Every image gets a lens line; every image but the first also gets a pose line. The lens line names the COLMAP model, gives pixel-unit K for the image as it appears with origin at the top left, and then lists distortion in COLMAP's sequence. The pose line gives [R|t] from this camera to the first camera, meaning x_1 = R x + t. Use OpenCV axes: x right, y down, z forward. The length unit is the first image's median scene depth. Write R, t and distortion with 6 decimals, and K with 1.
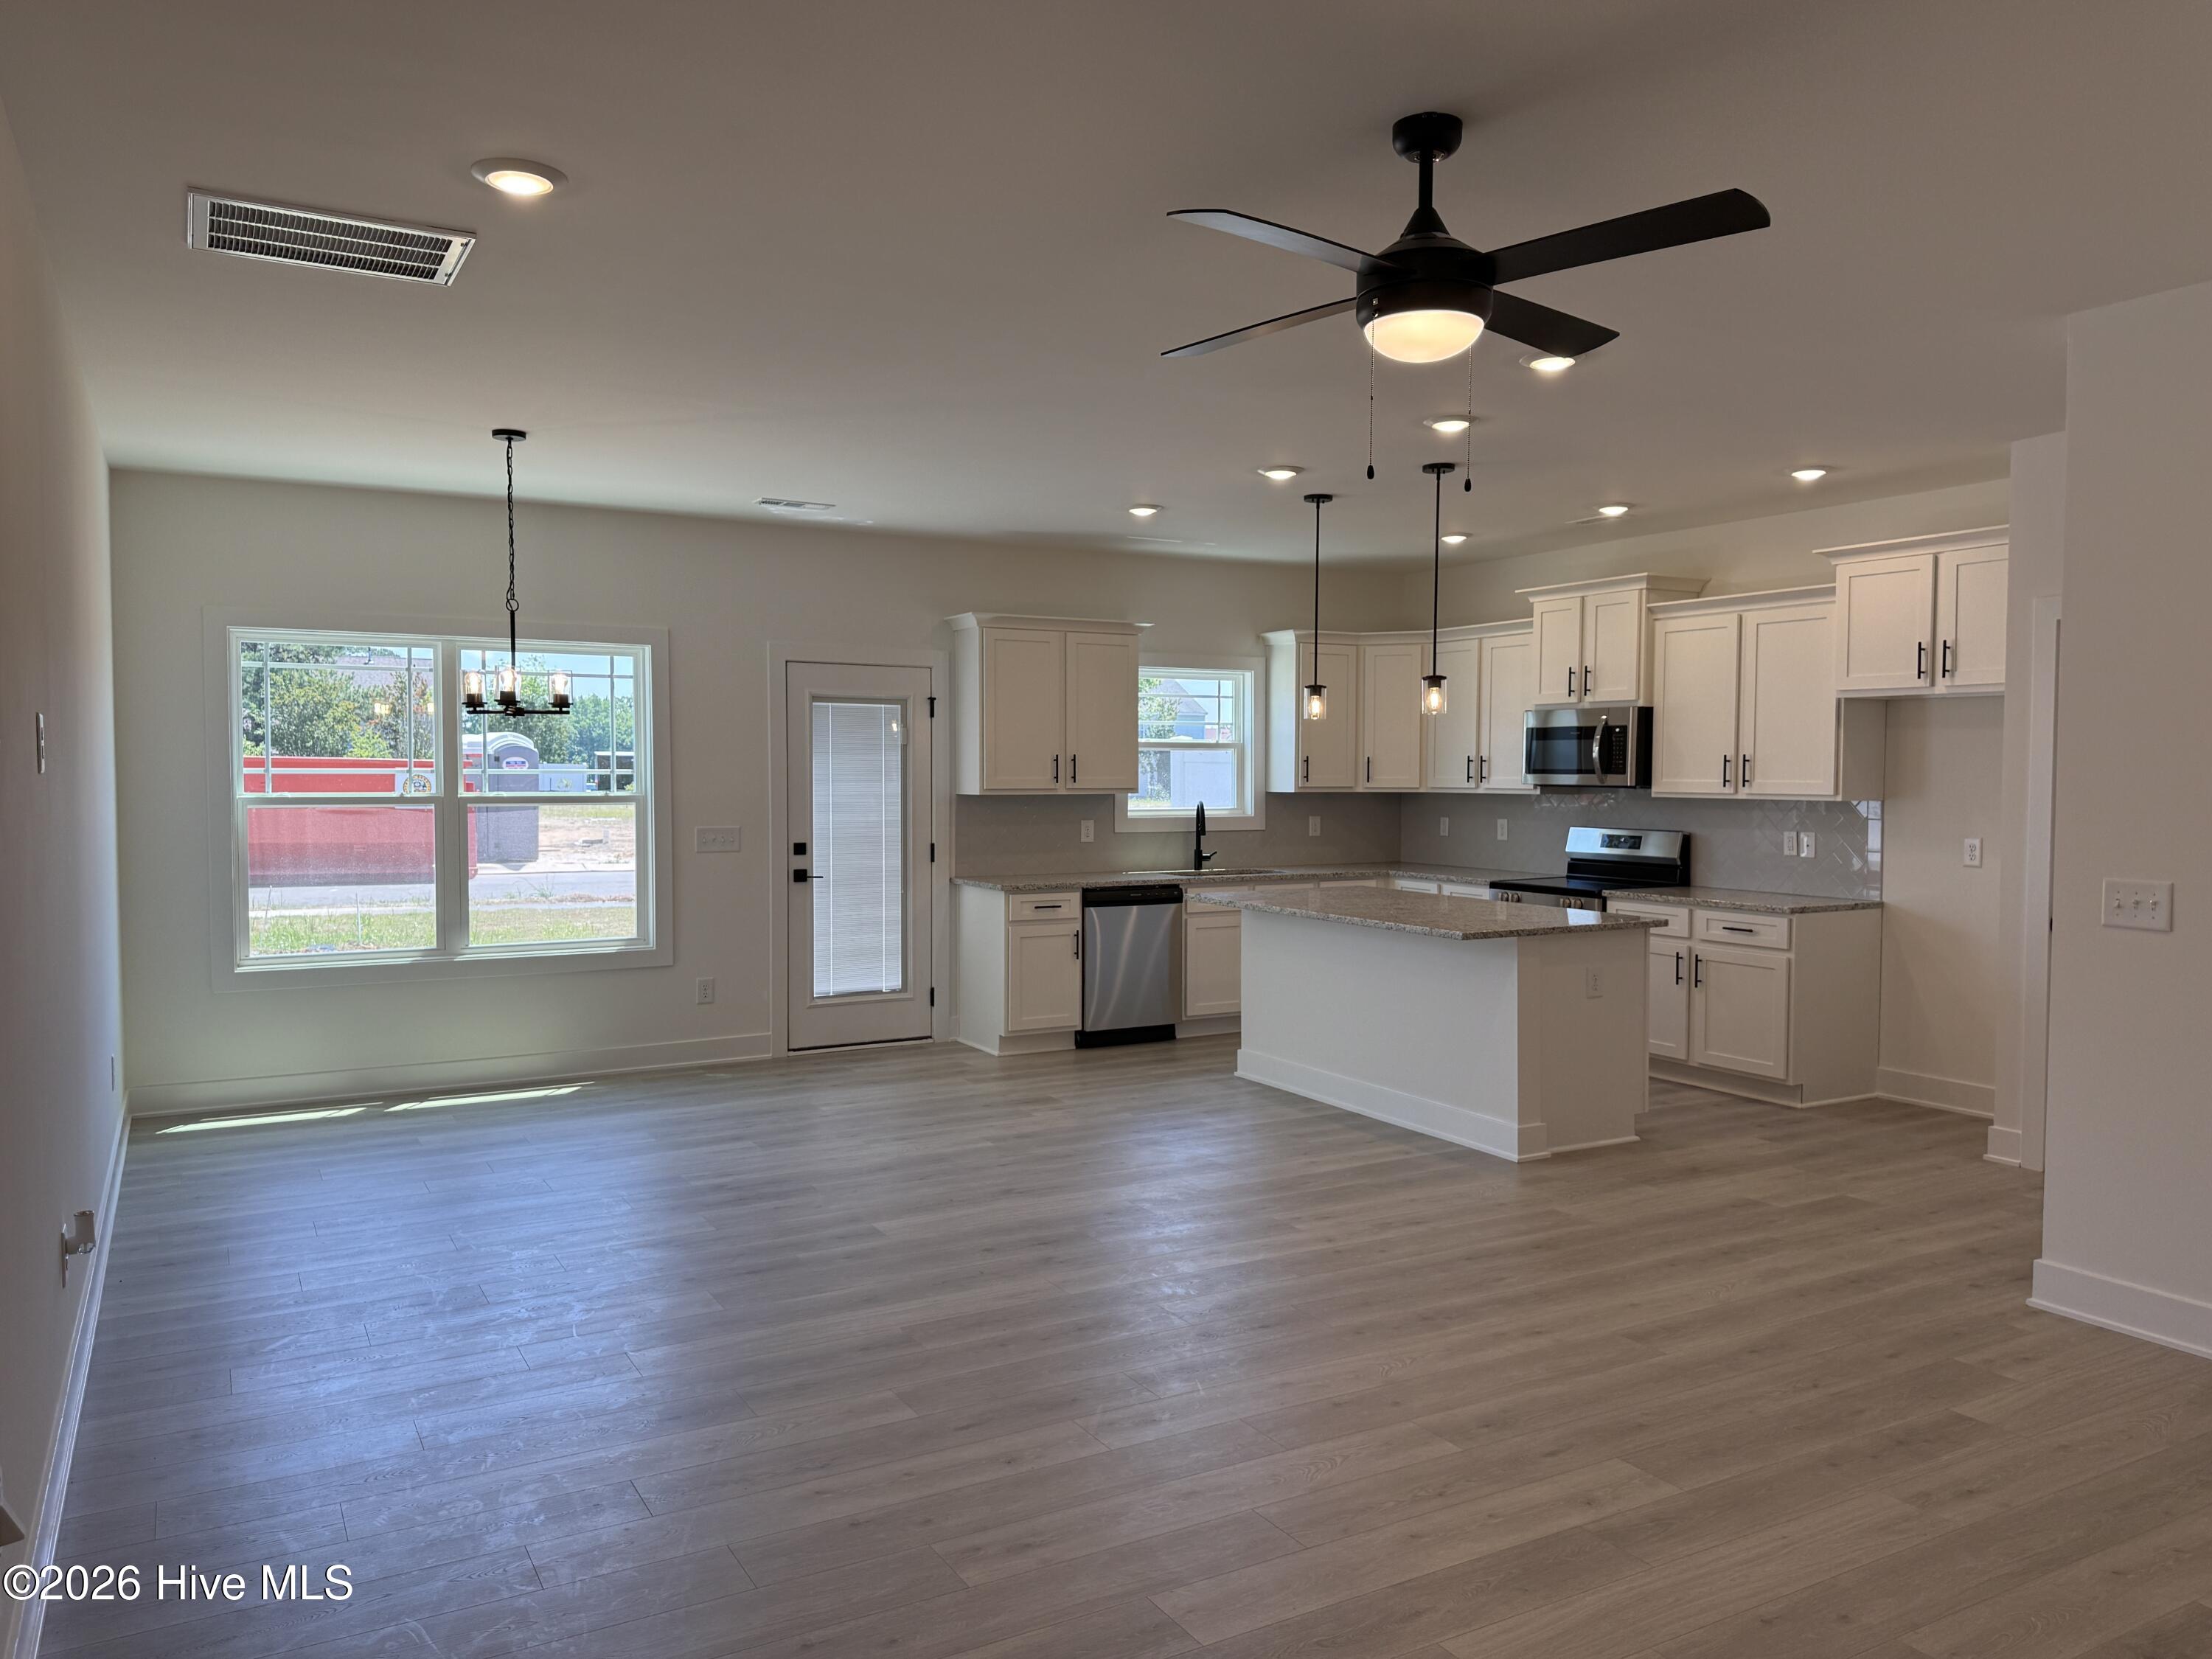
lens RADIAL K [[1574.7, 0, 1098.9], [0, 1574.7, 821.3], [0, 0, 1]] dist [0.047485, -0.073572]
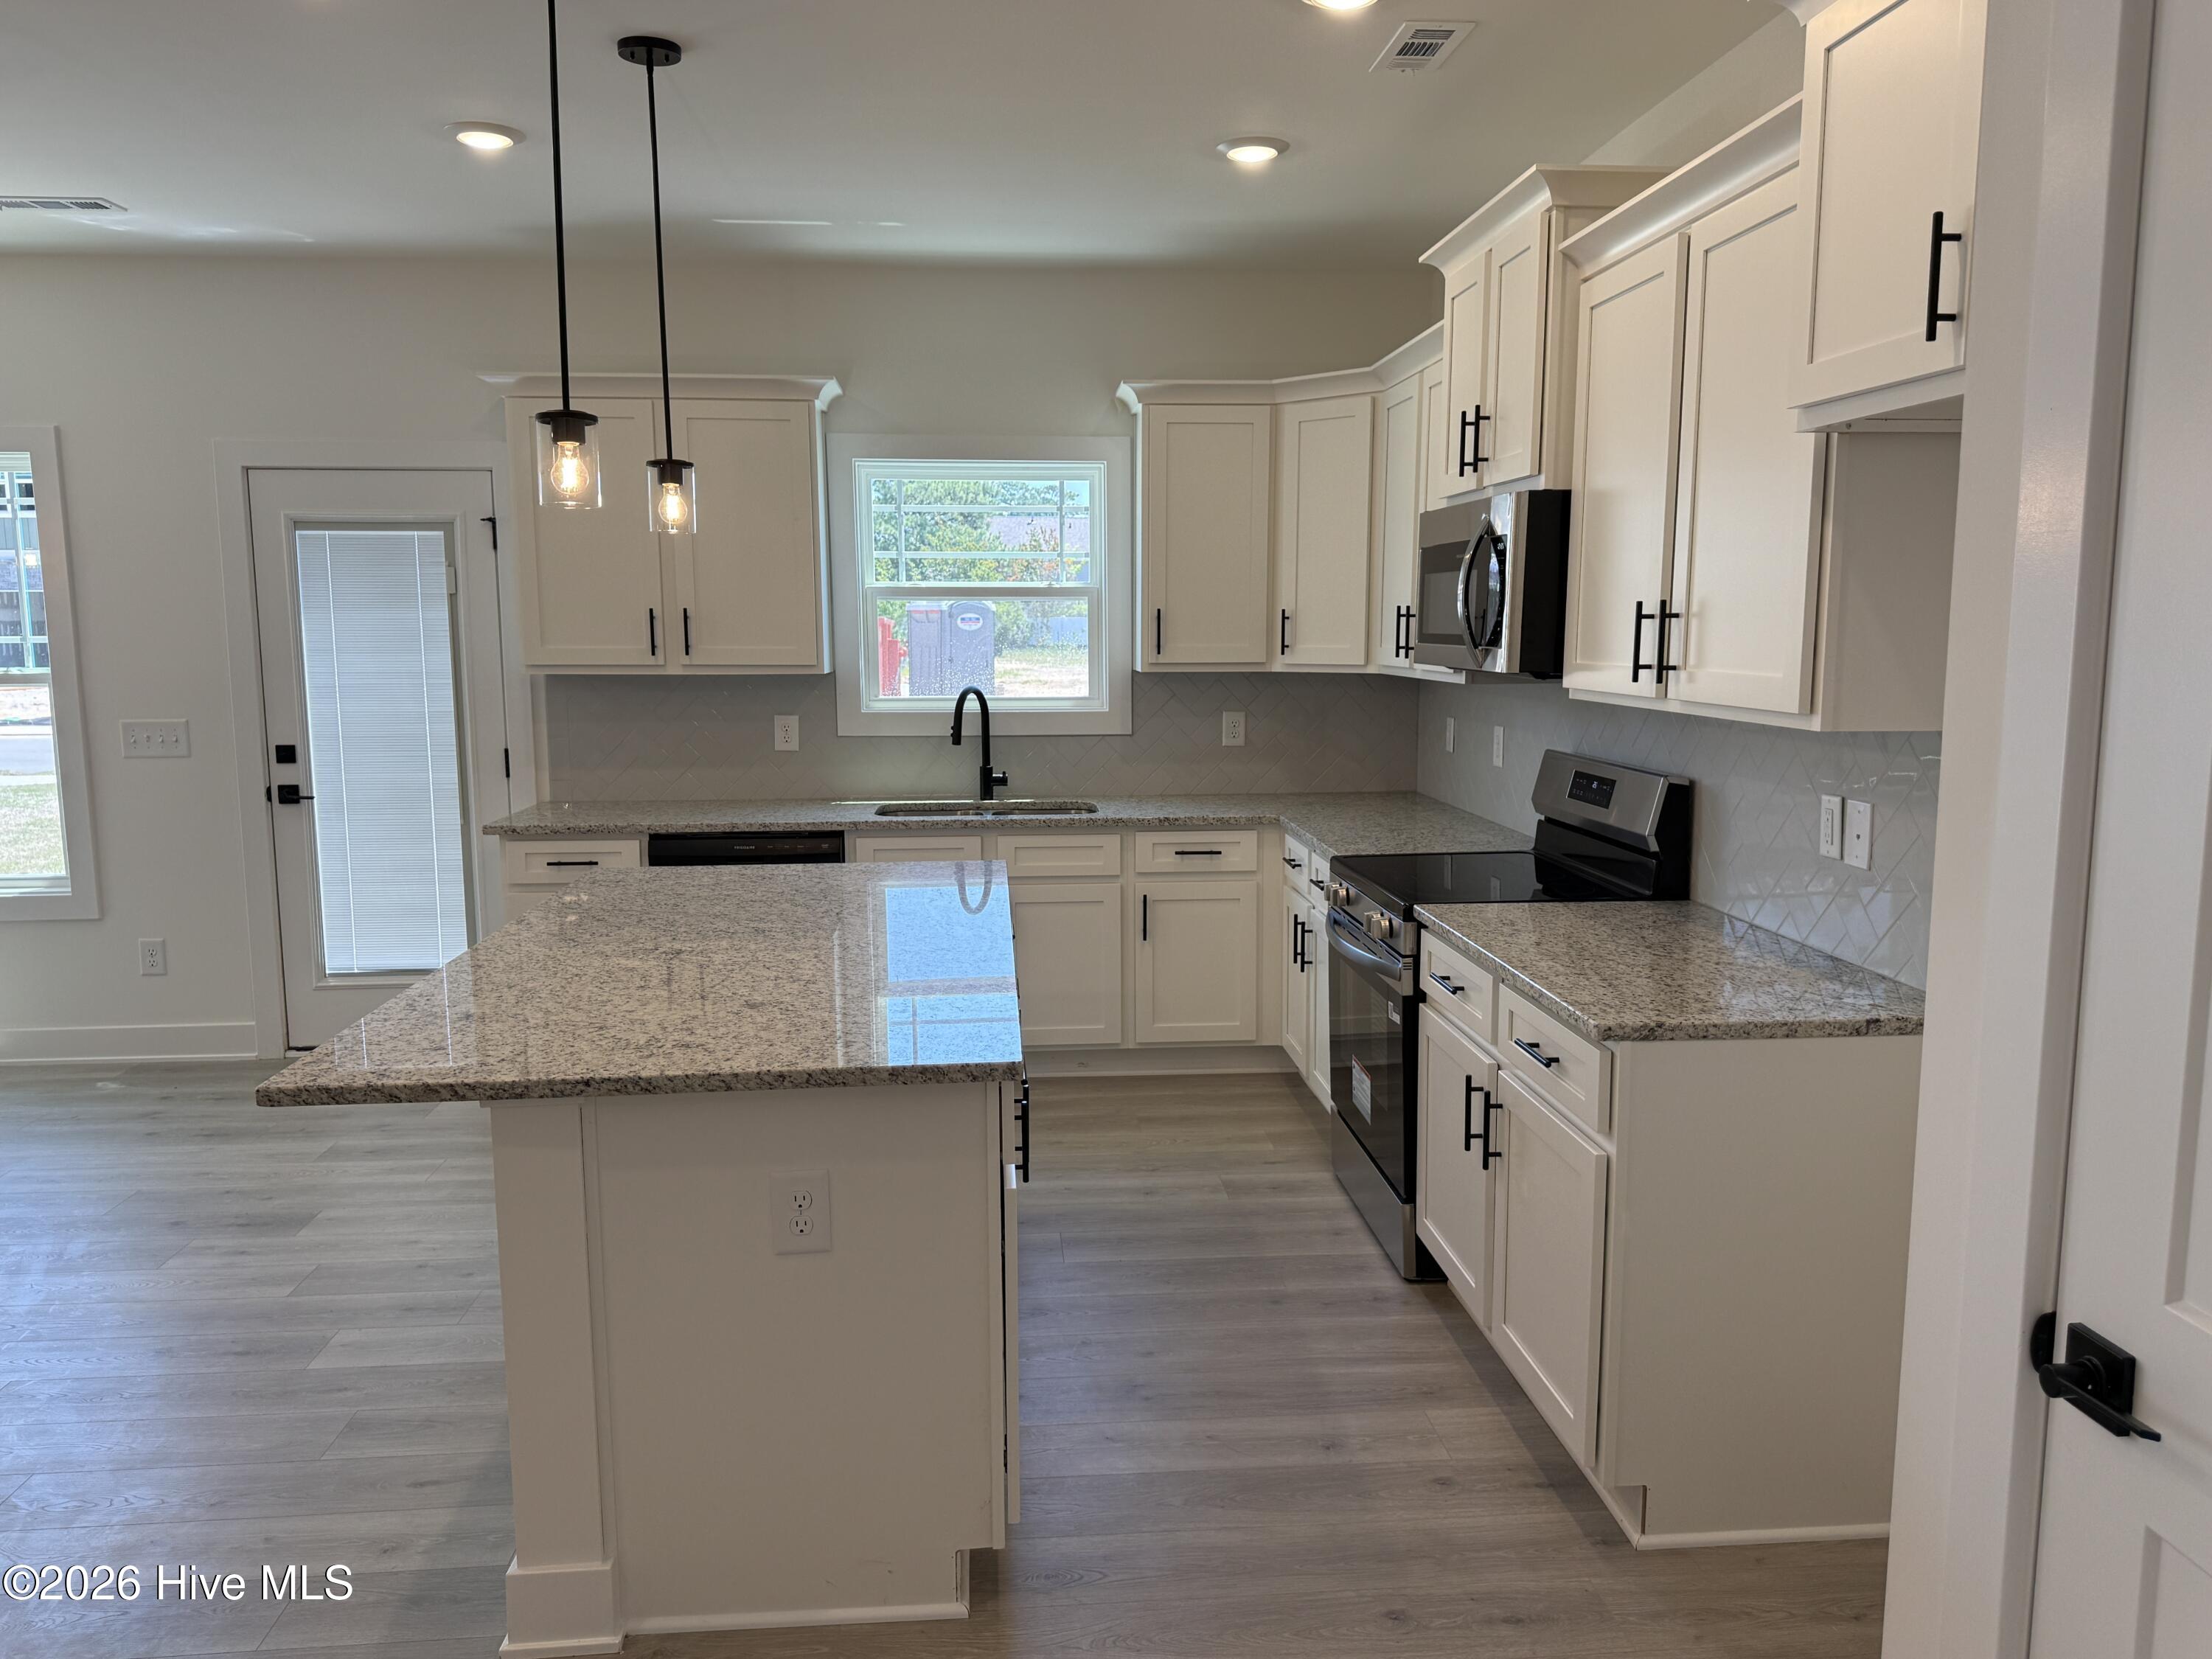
lens RADIAL K [[1574.7, 0, 1126.9], [0, 1574.7, 840.7], [0, 0, 1]] dist [0.047485, -0.073572]
pose [[0.916687, 0.051981, -0.396212, 0.407504], [-0.010020, 0.994182, 0.107247, -0.021868], [0.399481, -0.094342, 0.911874, 0.535590]]
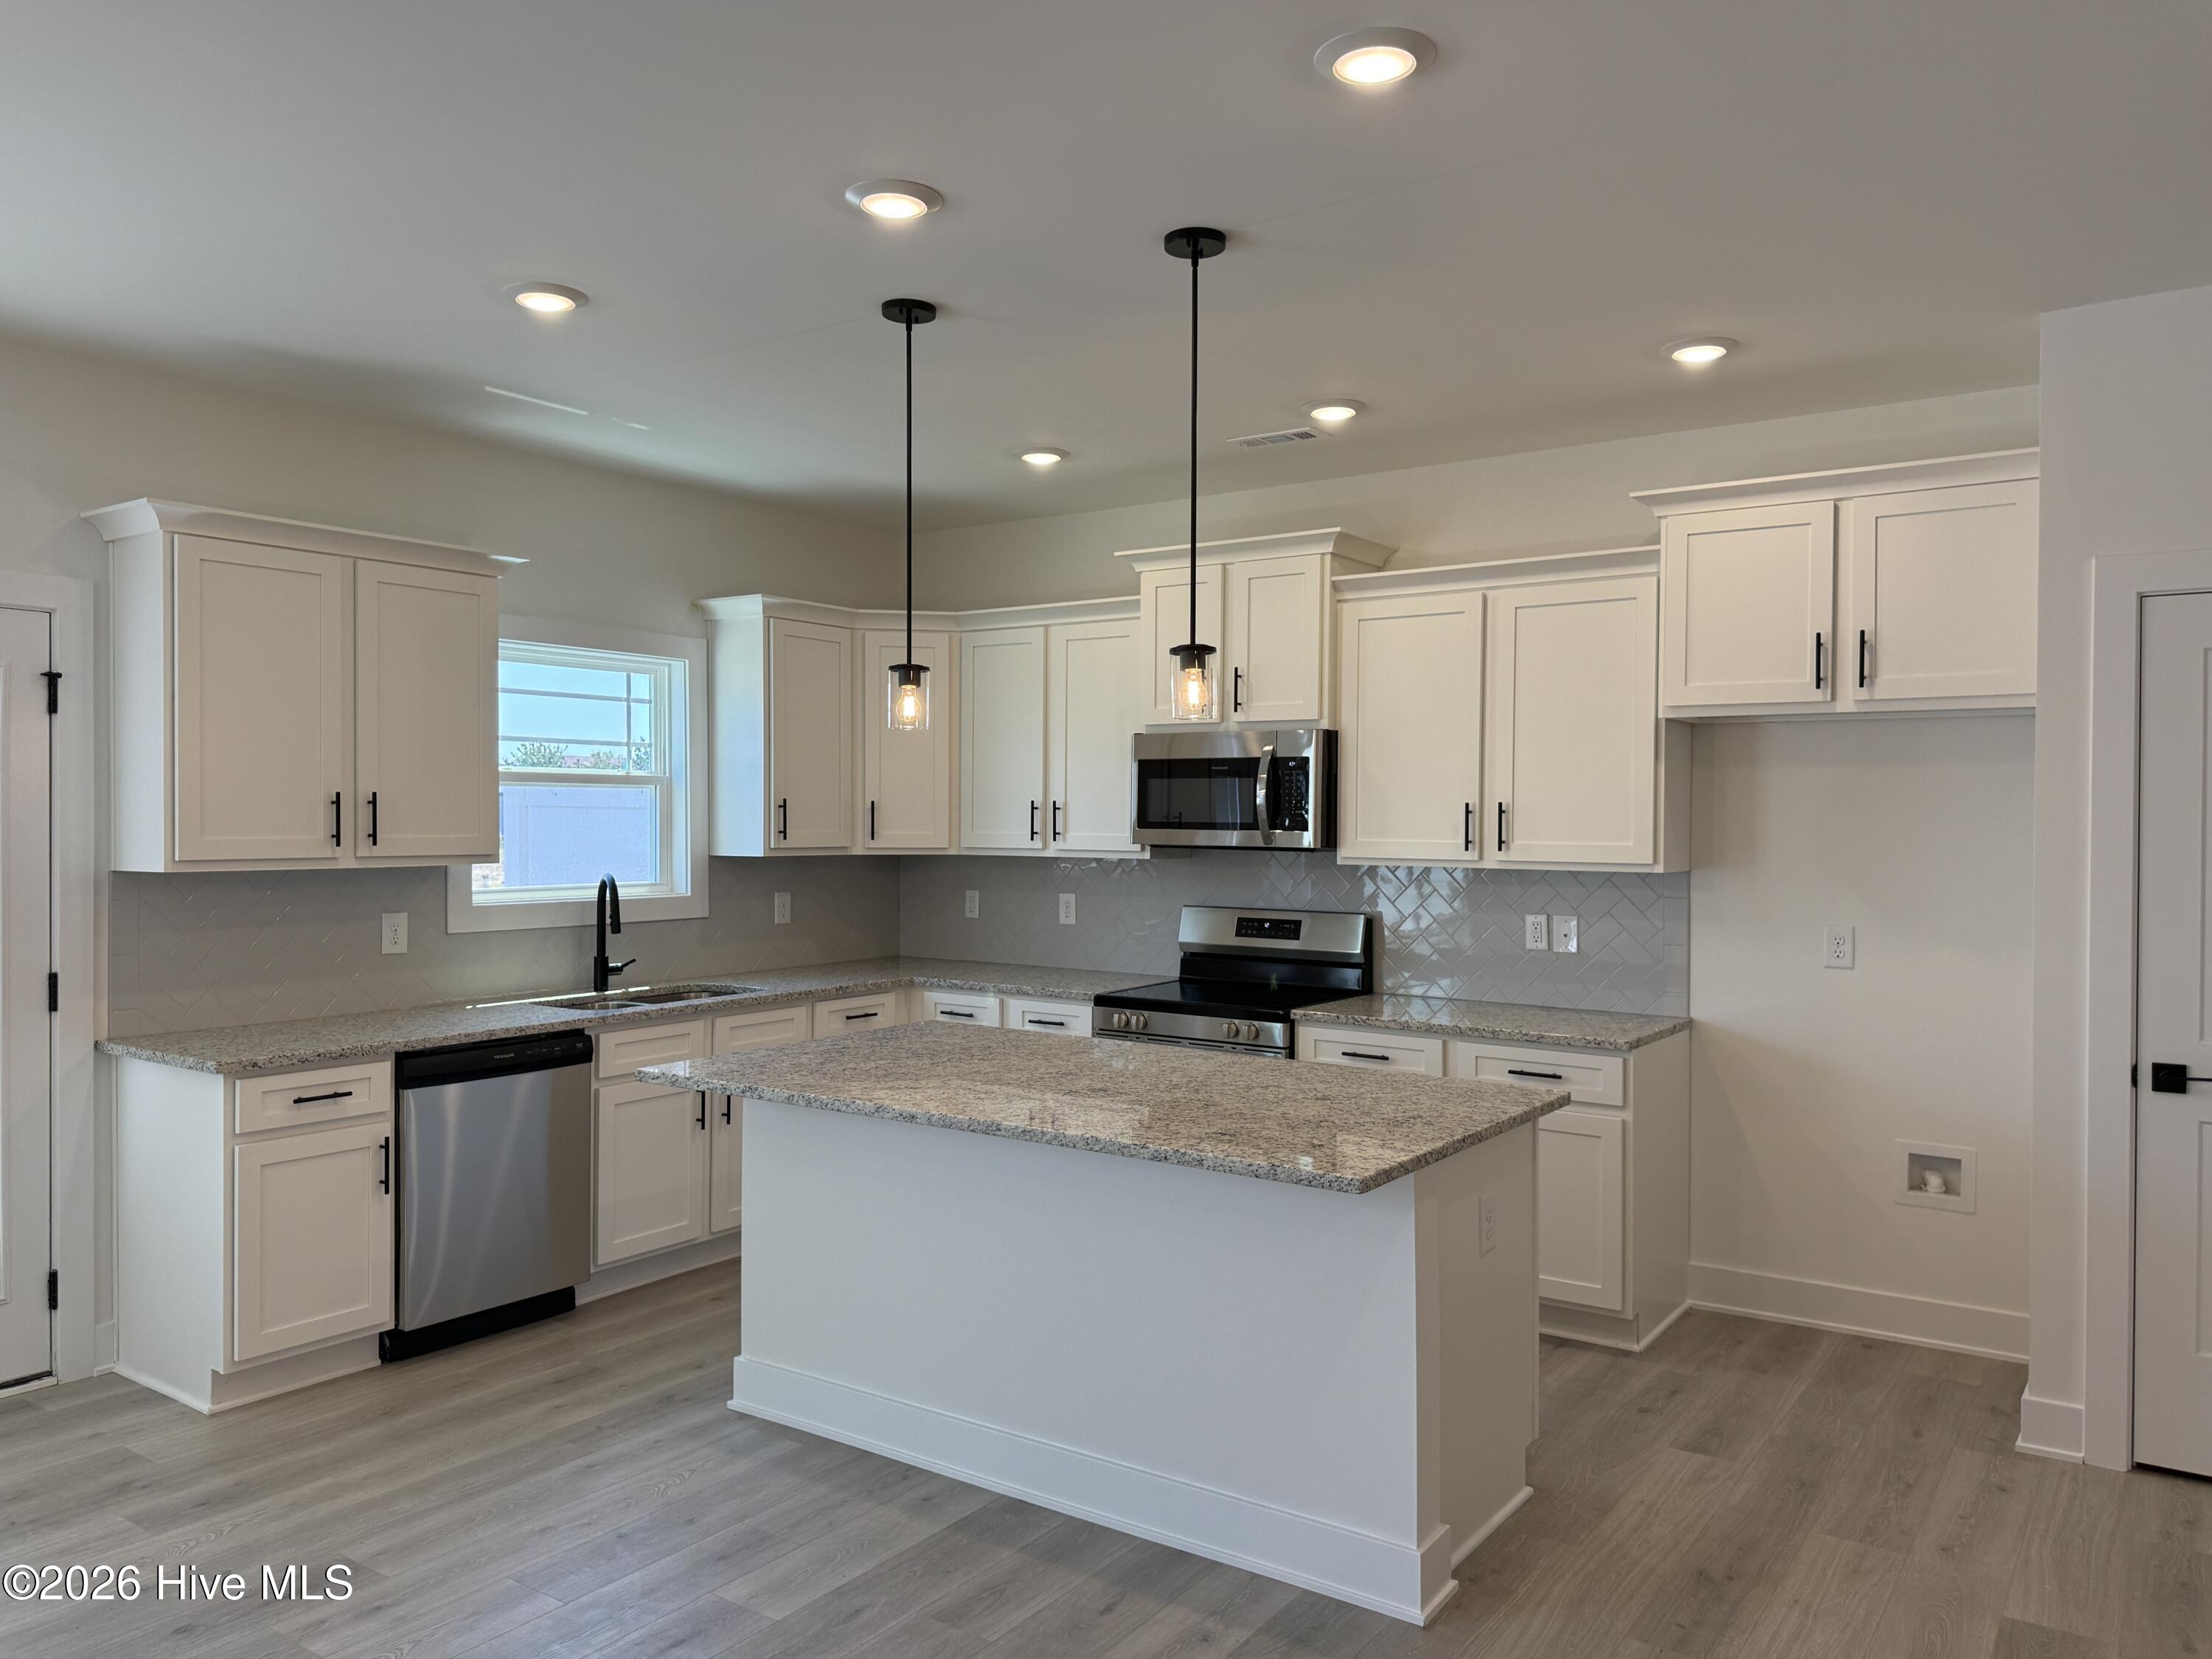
lens RADIAL K [[1574.7, 0, 1111.5], [0, 1574.7, 825.5], [0, 0, 1]] dist [0.047485, -0.073572]
pose [[0.896436, -0.000040, 0.443172, -0.031333], [0.011075, 0.999690, -0.022312, -0.017864], [-0.443034, 0.024910, 0.896159, 0.439375]]
